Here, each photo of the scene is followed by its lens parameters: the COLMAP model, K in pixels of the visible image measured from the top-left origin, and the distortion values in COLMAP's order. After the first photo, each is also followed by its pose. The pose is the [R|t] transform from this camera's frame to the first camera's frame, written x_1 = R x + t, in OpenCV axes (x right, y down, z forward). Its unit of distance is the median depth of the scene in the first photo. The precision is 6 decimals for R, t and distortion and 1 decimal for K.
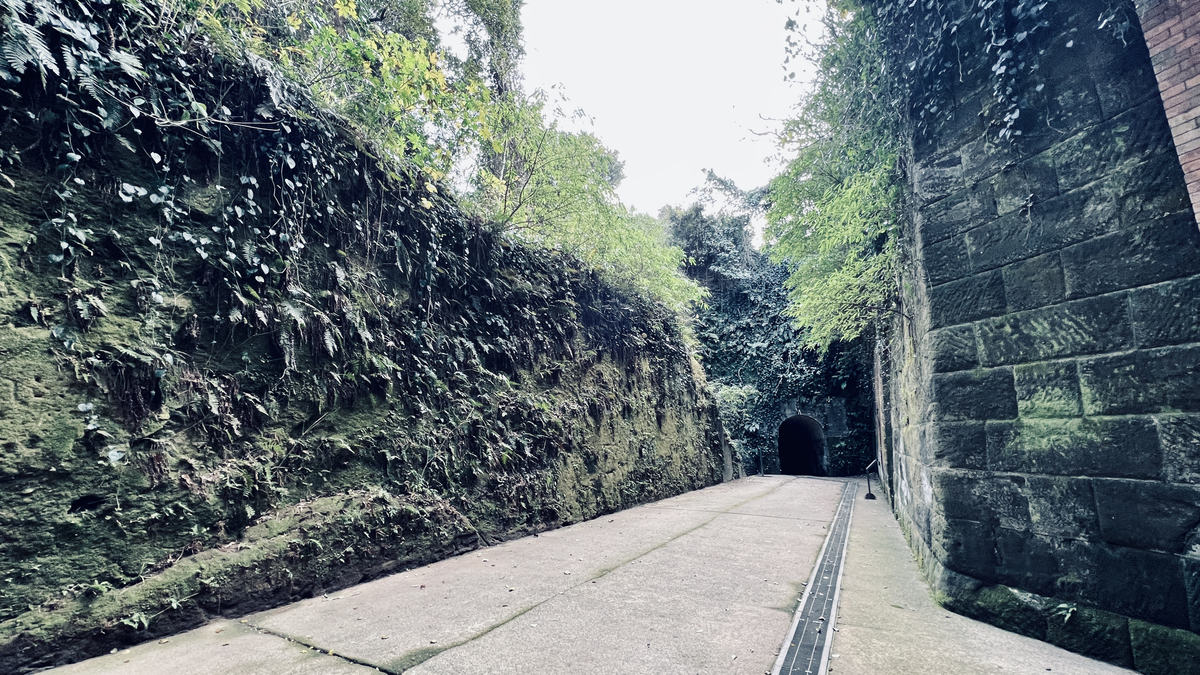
lens RADIAL K [[480.3, 0, 597.6], [0, 480.3, 335.2], [0, 0, 1]] dist [-0.000737, -0.000218]
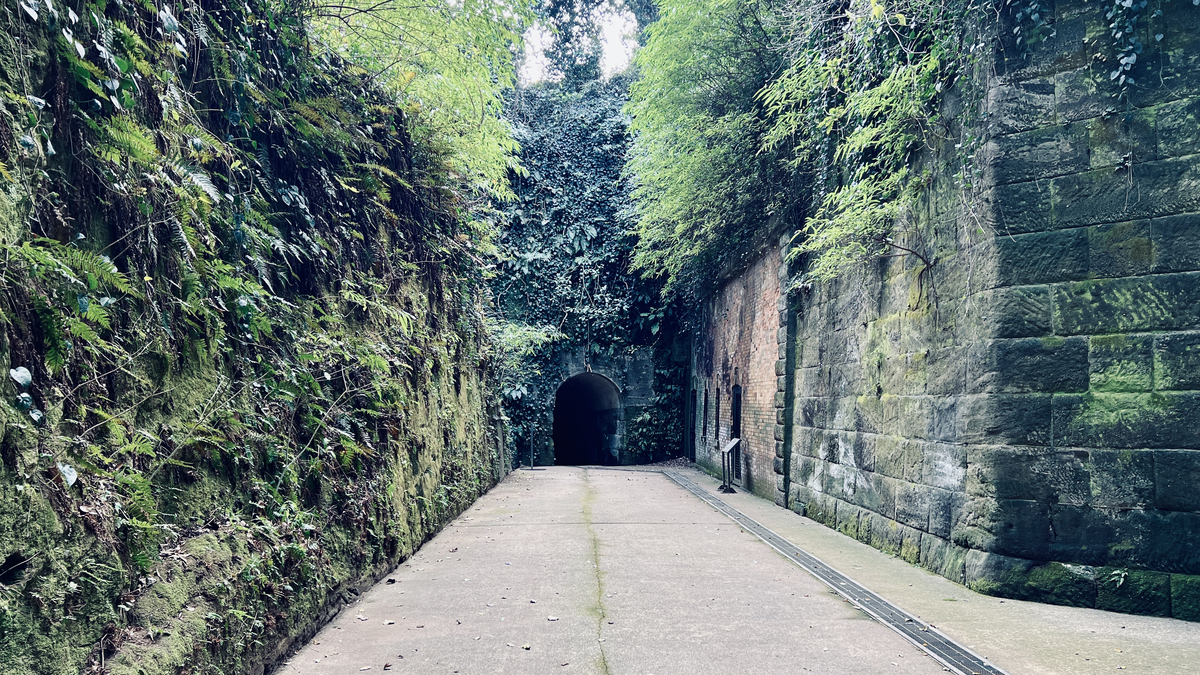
lens RADIAL K [[891.6, 0, 601.0], [0, 891.6, 343.6], [0, 0, 1]] dist [0.075081, -0.080257]
pose [[0.863682, 0.025333, 0.503401, -0.823657], [-0.094922, 0.989041, 0.113086, -0.030456], [-0.495019, -0.145454, 0.856621, -0.040622]]
